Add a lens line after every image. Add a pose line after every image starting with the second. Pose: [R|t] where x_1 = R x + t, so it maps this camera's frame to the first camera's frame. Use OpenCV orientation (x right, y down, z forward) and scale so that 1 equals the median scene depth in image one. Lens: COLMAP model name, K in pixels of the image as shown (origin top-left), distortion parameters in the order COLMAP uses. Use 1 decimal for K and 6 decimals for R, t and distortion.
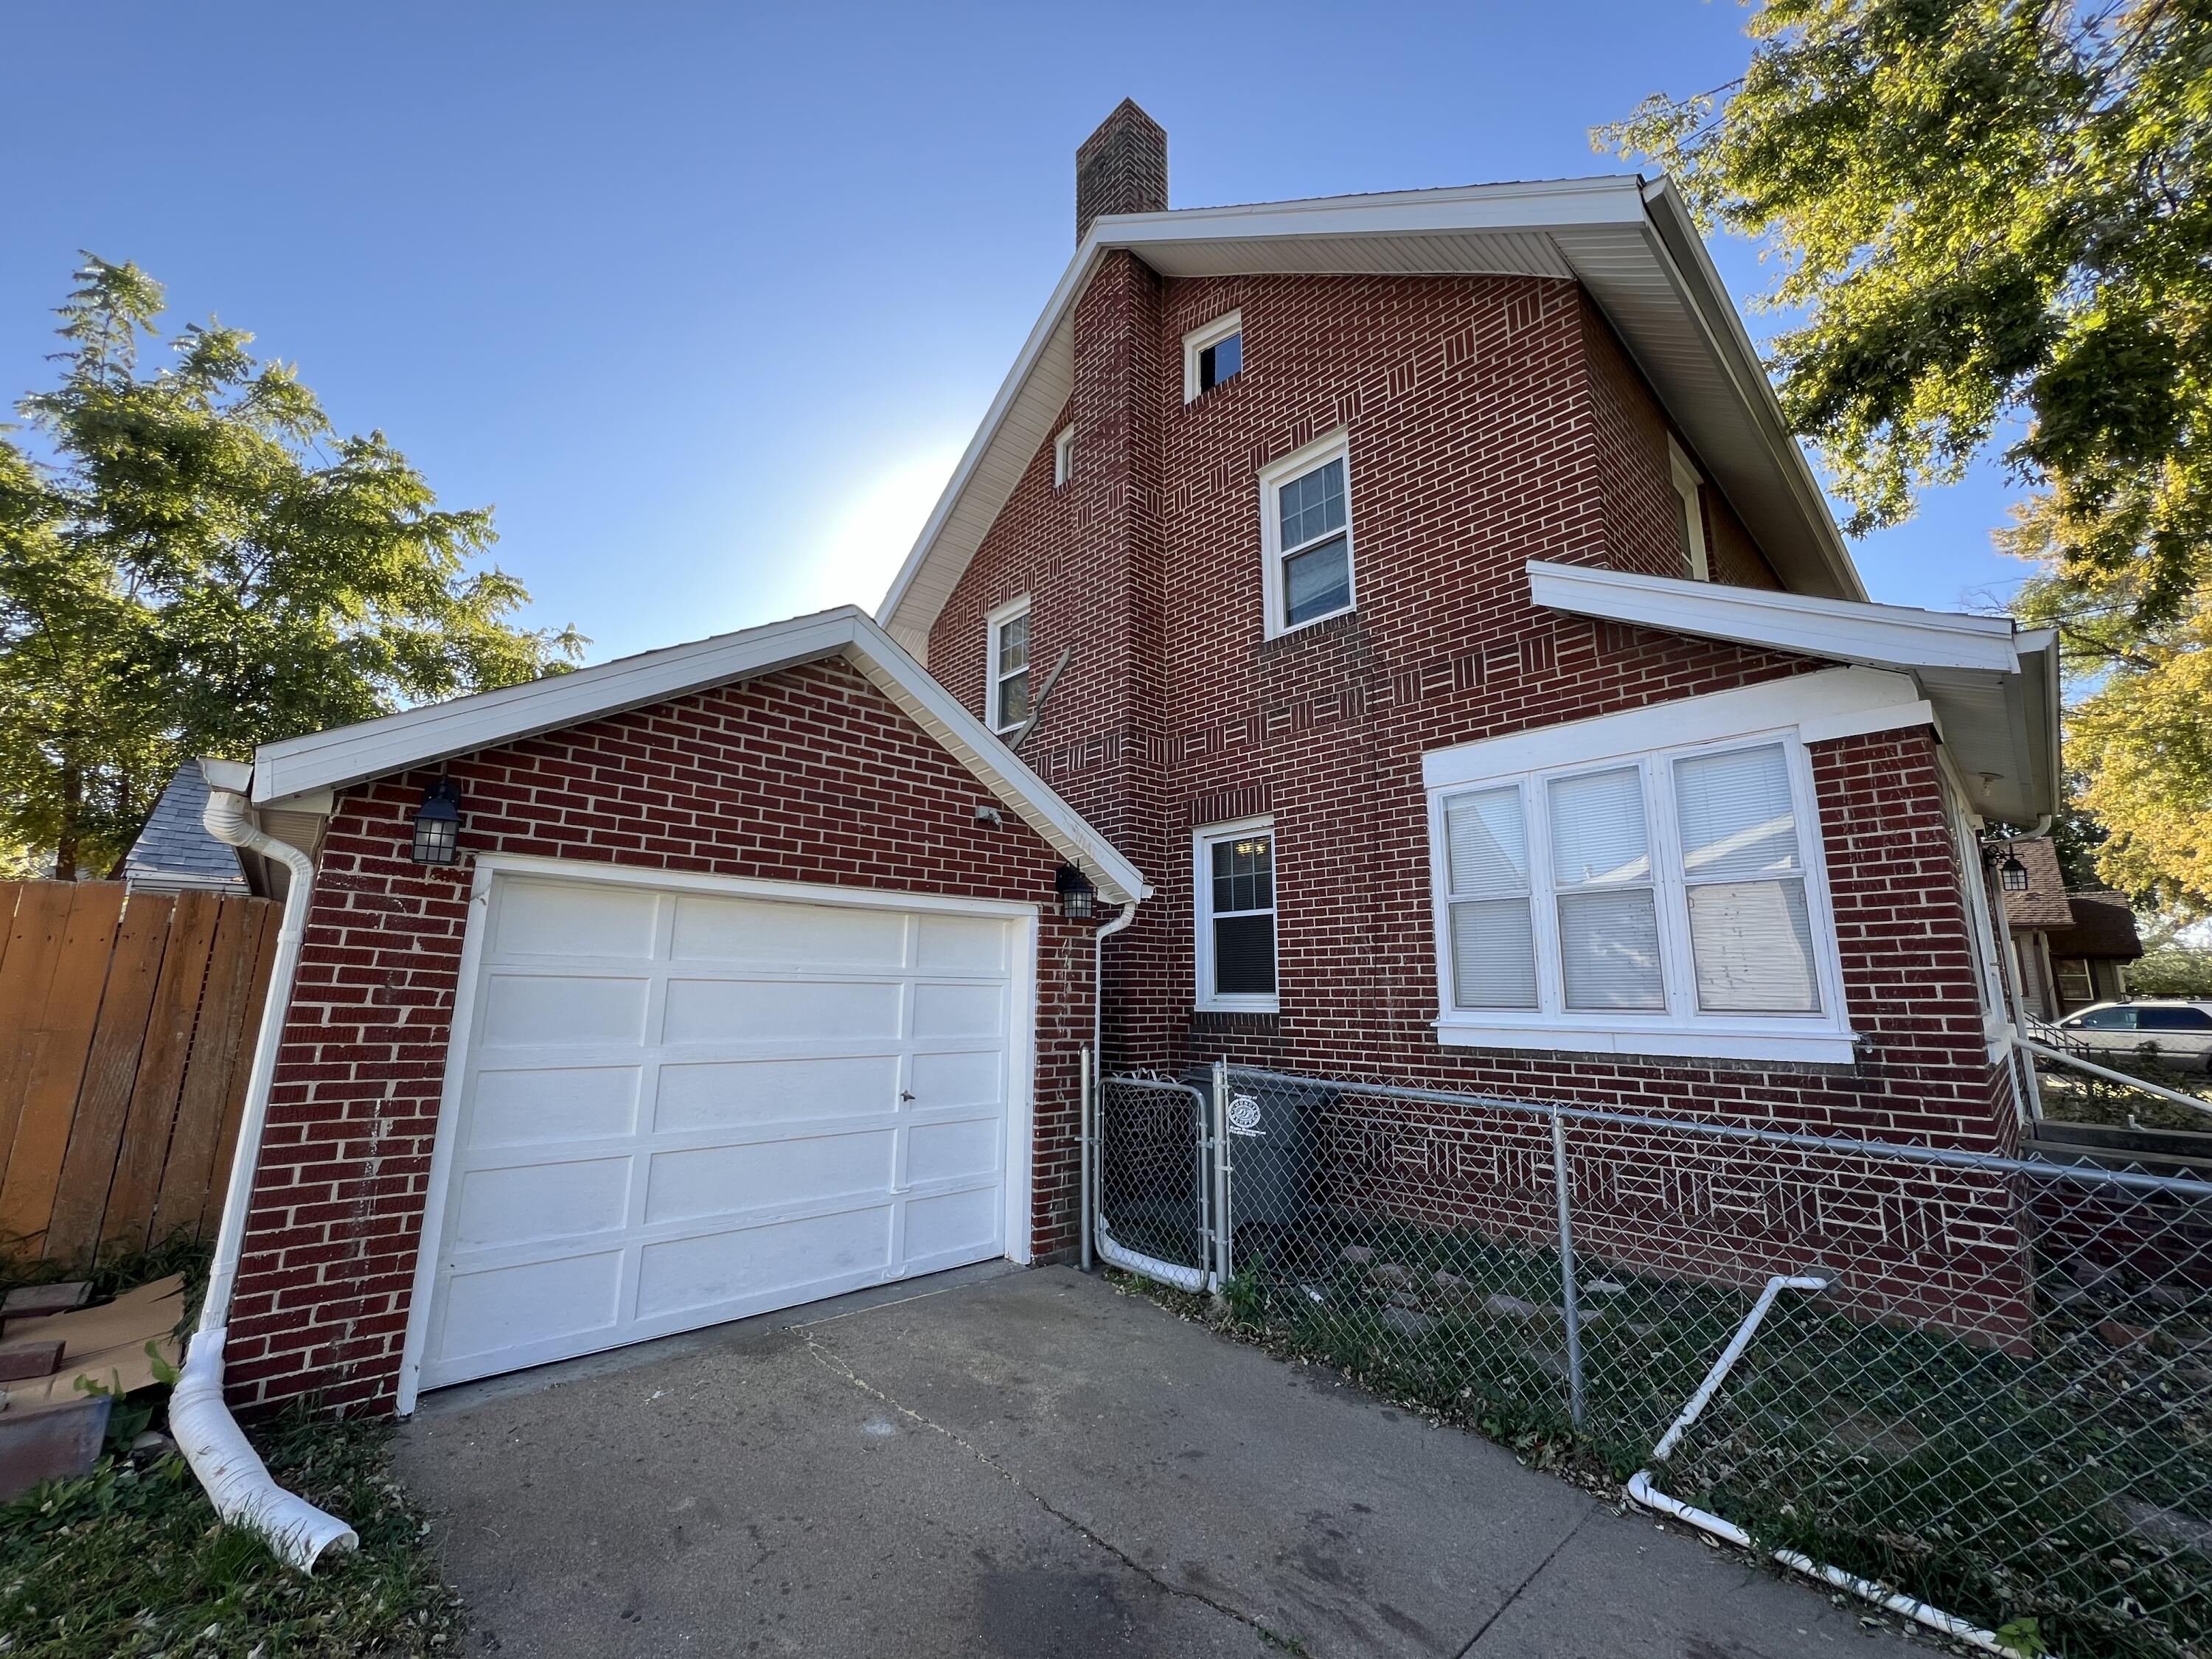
lens RADIAL K [[880.9, 0, 1107.3], [0, 880.9, 834.2], [0, 0, 1]] dist [0.000127, -0.000445]
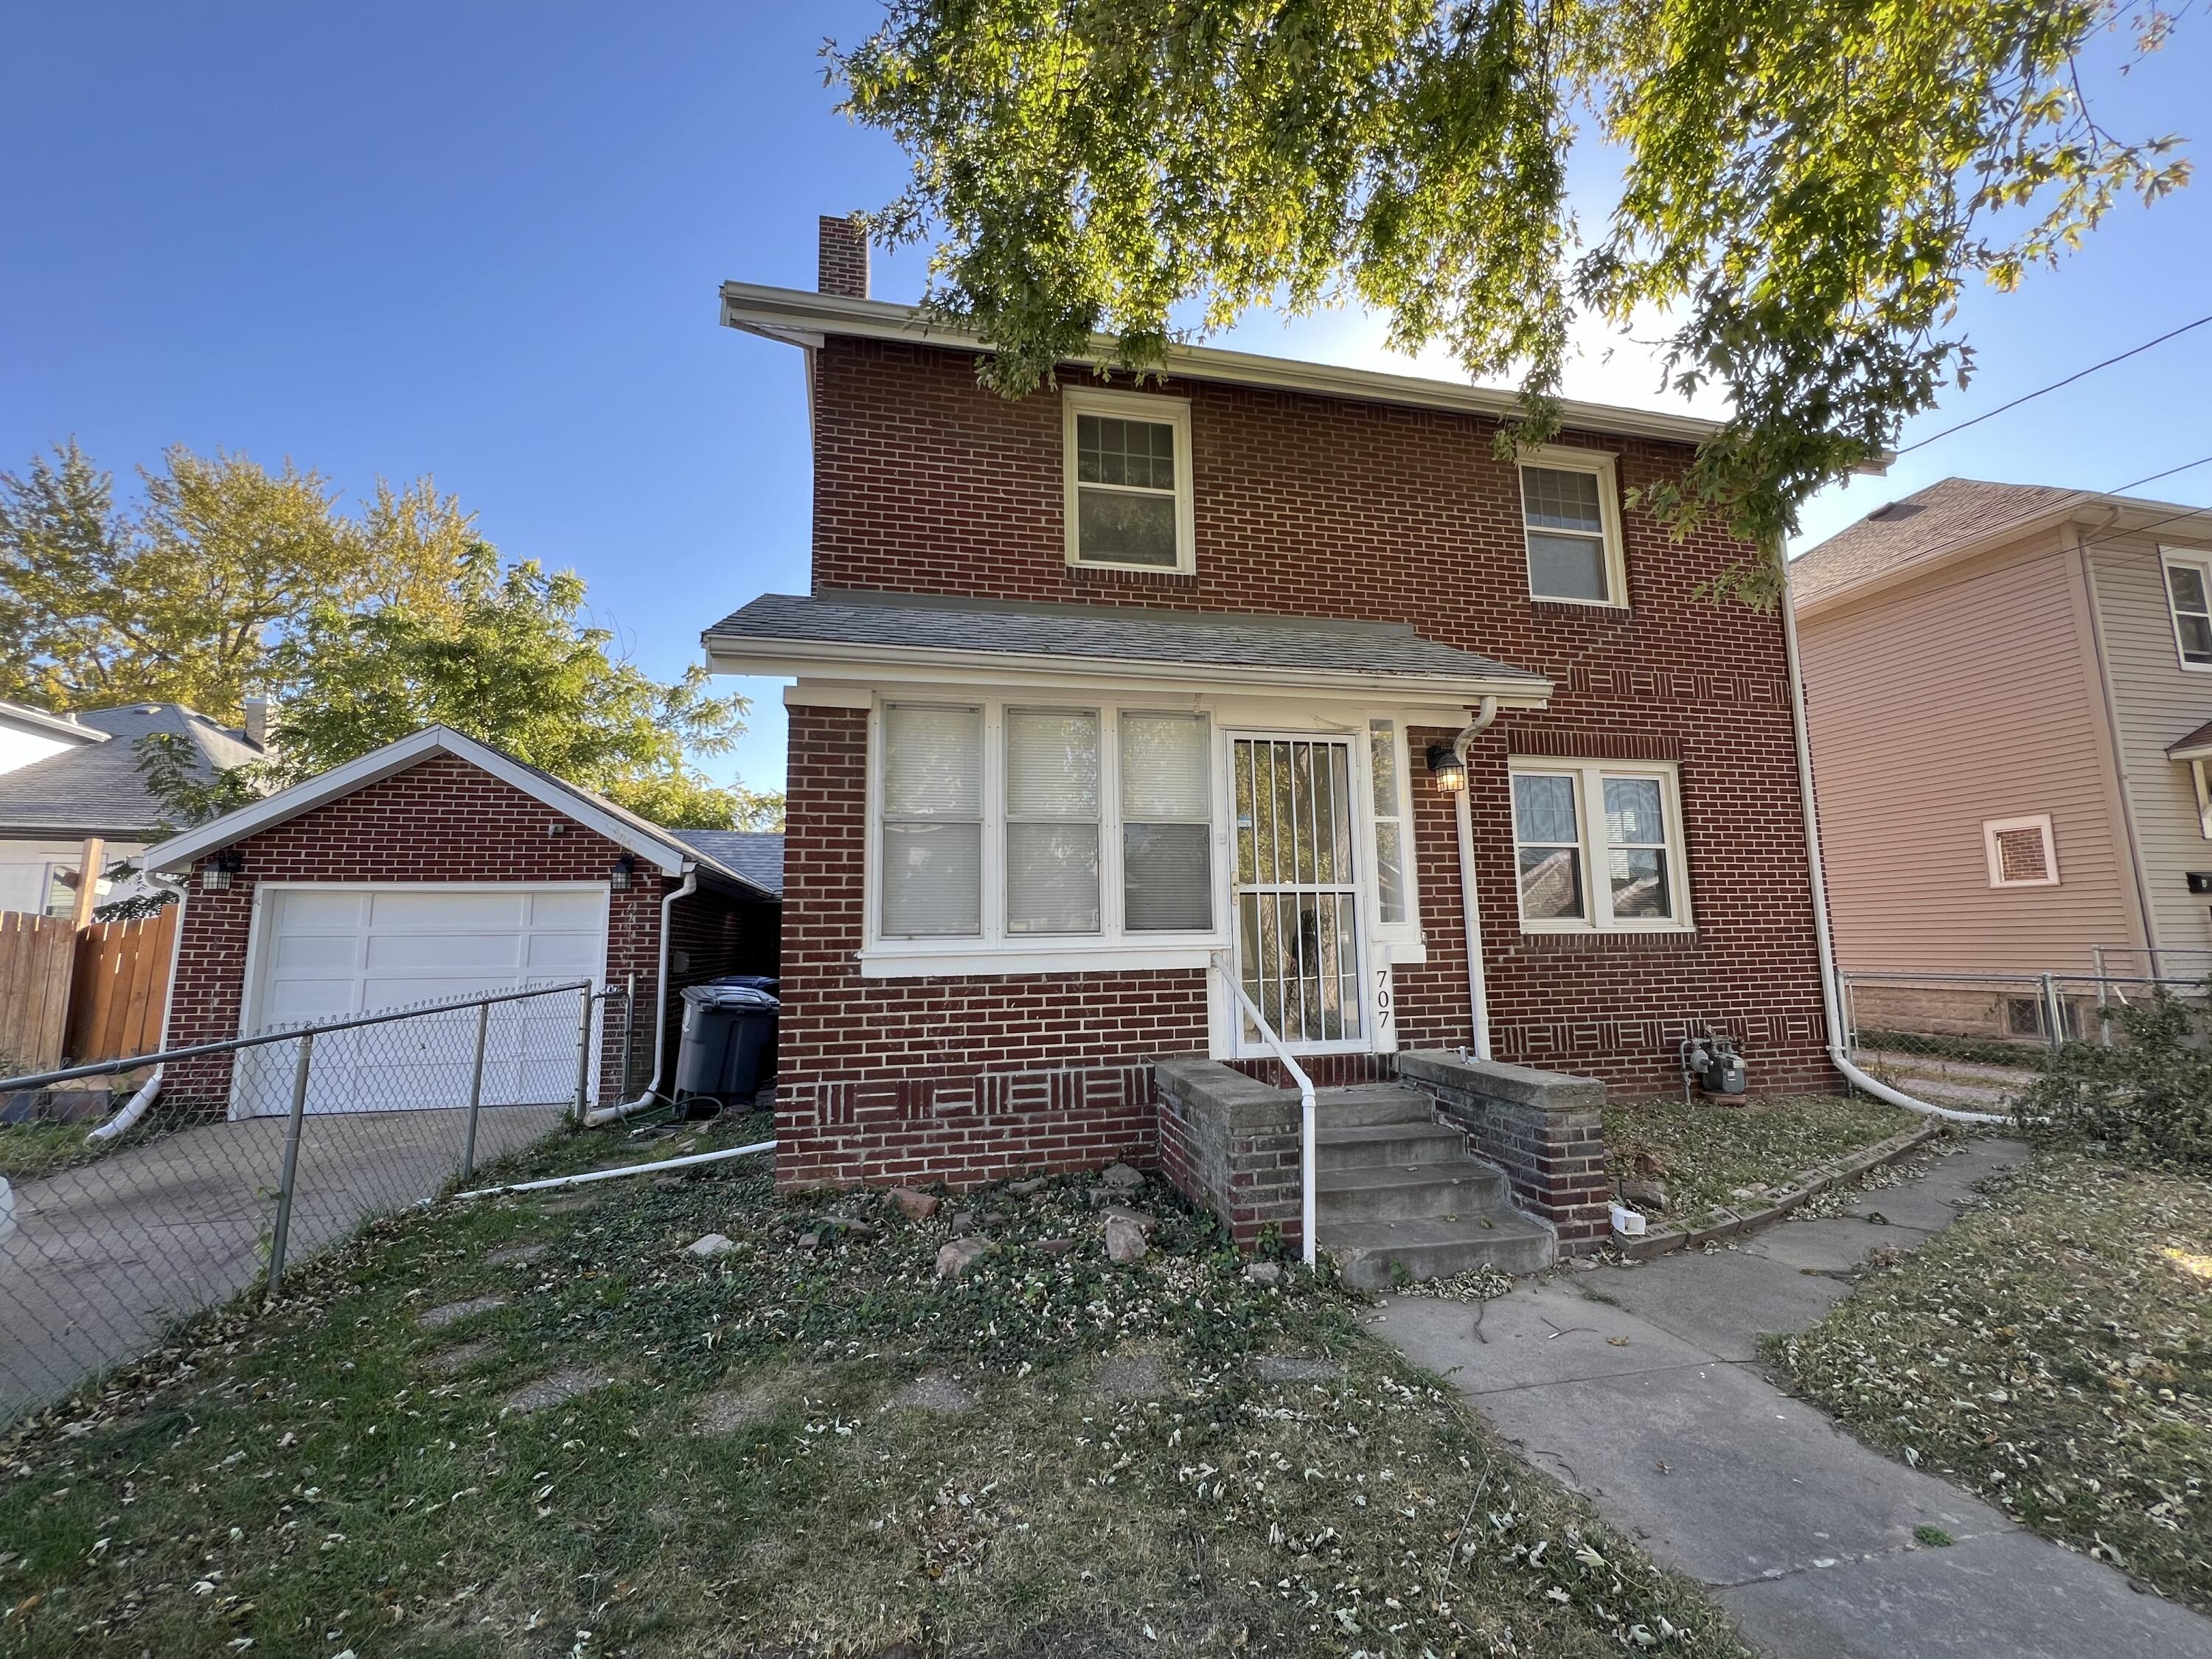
lens RADIAL K [[890.5, 0, 1113.0], [0, 890.5, 835.2], [0, 0, 1]] dist [-0.001076, -0.000508]
pose [[0.859924, -0.087541, -0.502860, 1.733240], [0.114306, 0.993189, 0.022570, 0.075805], [0.497459, -0.076888, 0.864073, 0.115726]]
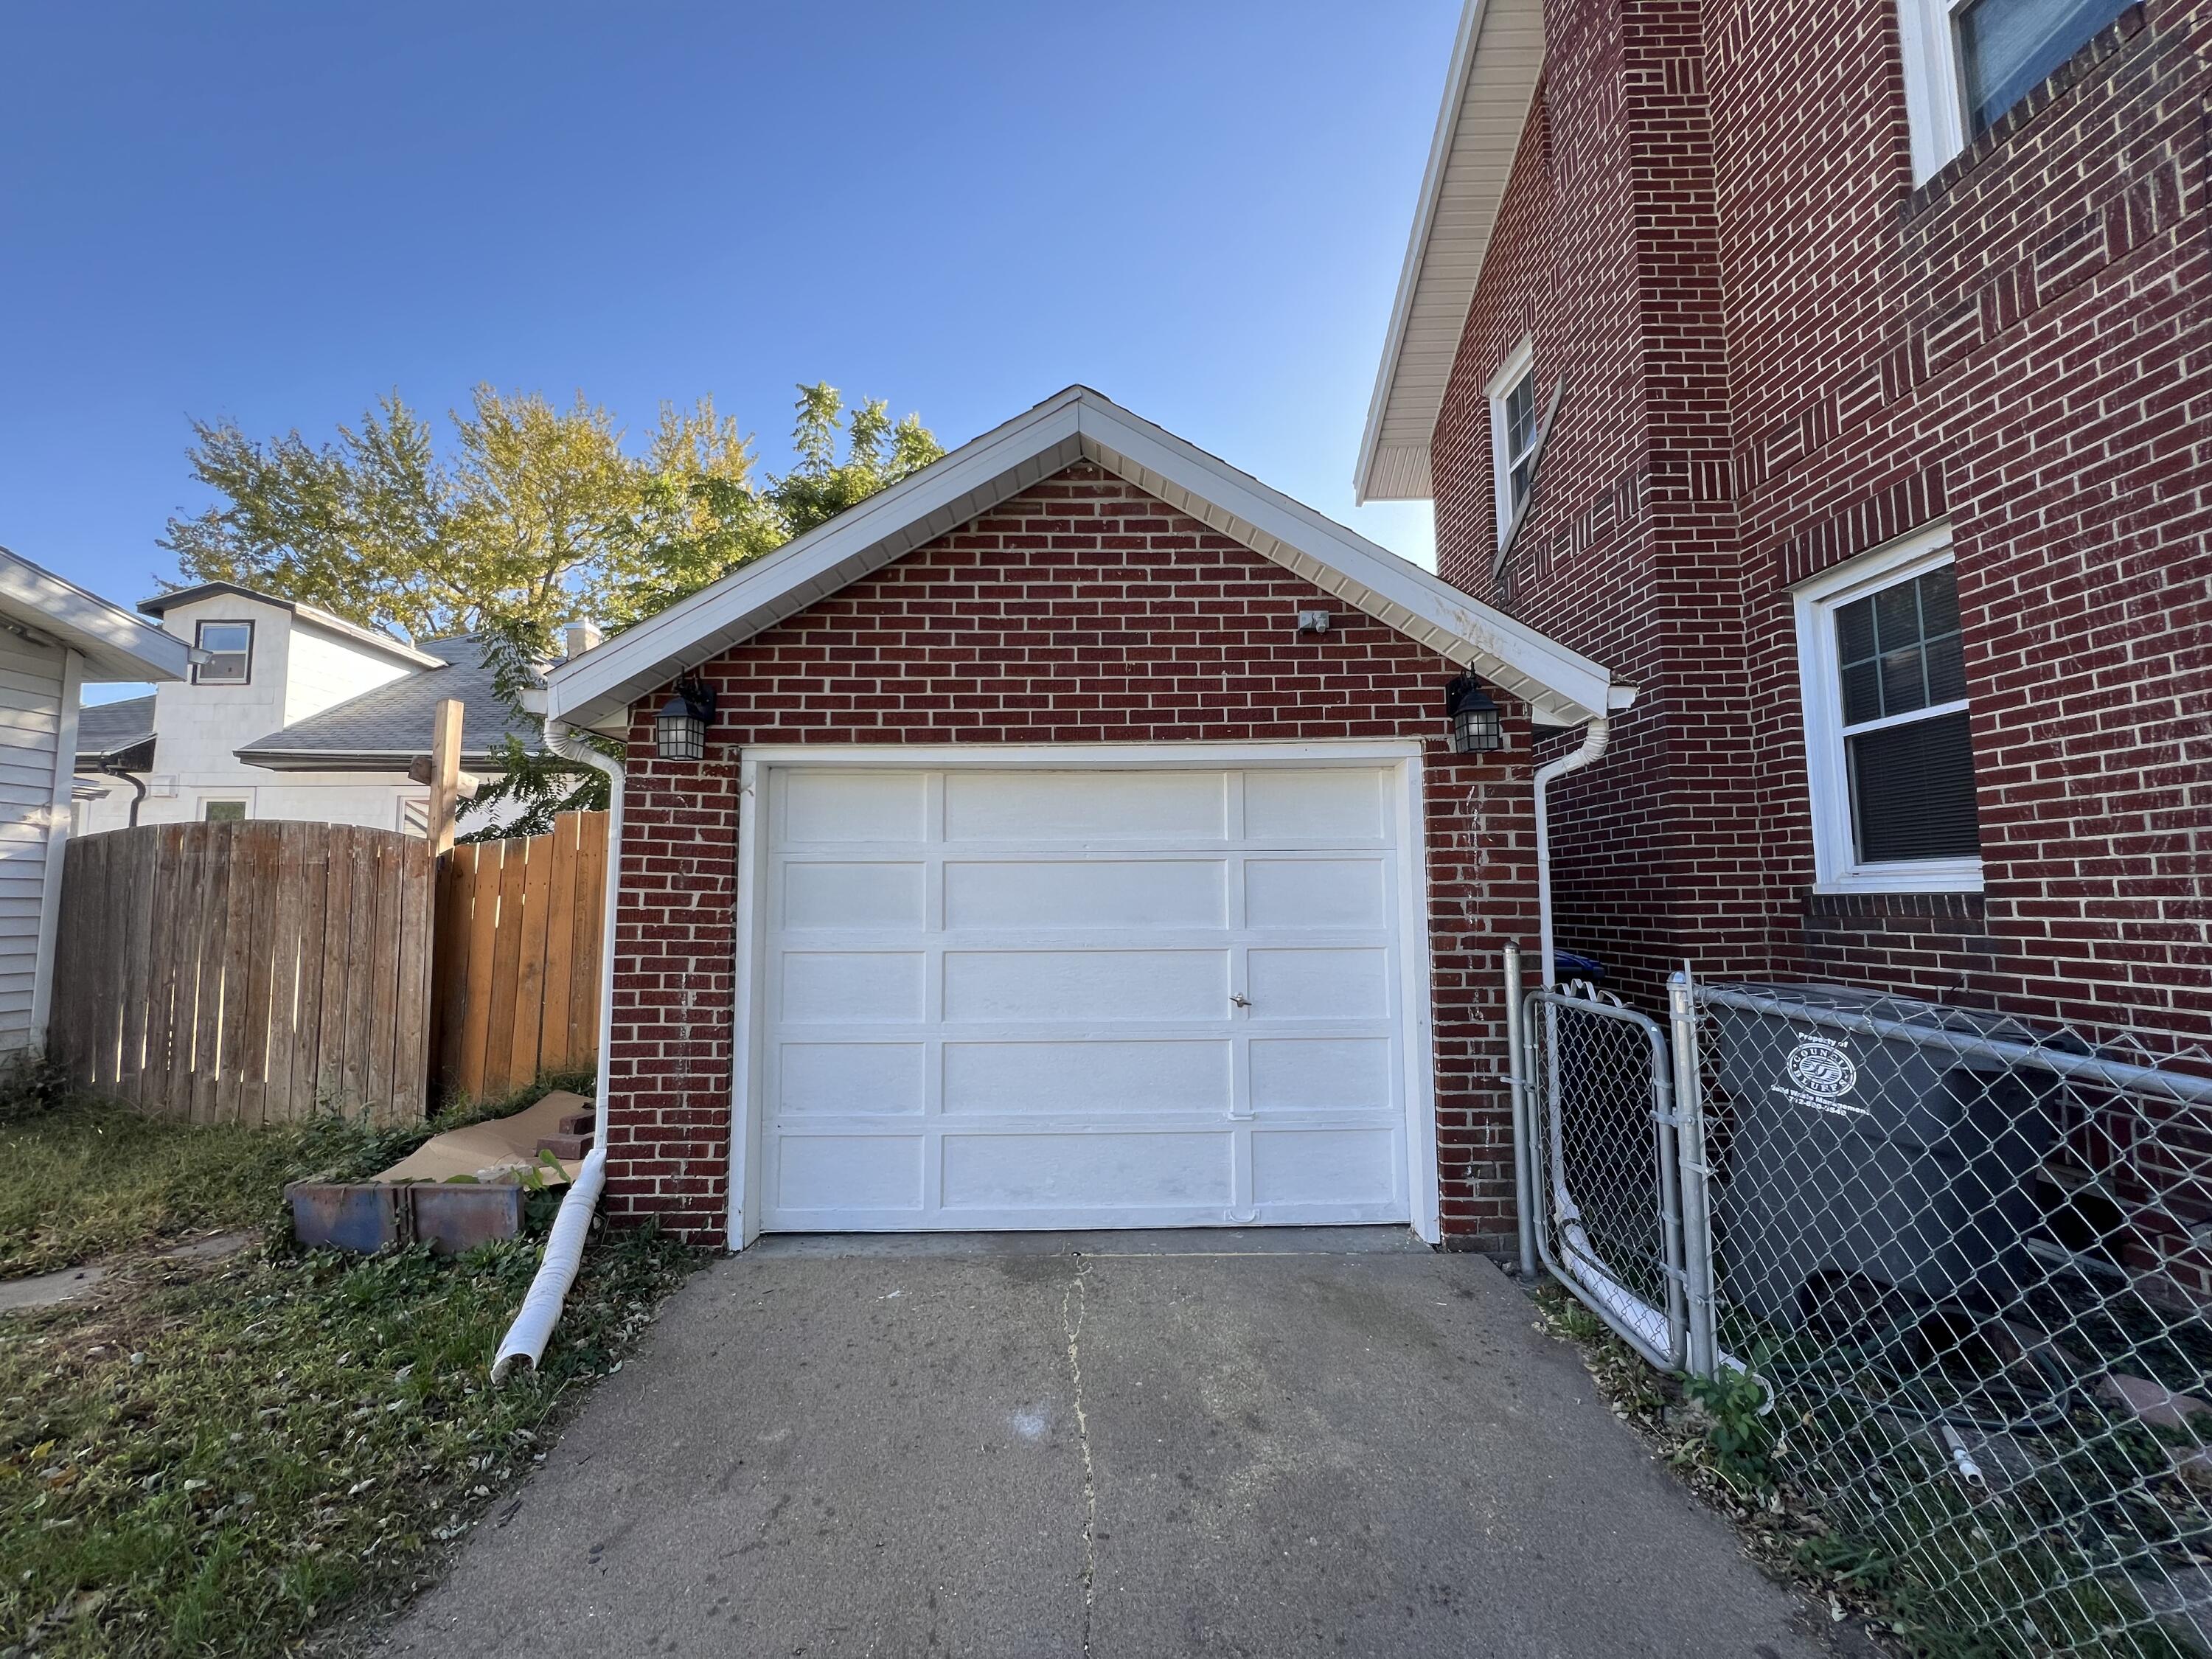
lens RADIAL K [[880.9, 0, 1107.3], [0, 880.9, 834.2], [0, 0, 1]] dist [0.000127, -0.000445]
pose [[0.739103, -0.066699, -0.670282, 0.231442], [0.137684, 0.989035, 0.053403, 0.097205], [0.659370, -0.131758, 0.740183, 0.379555]]
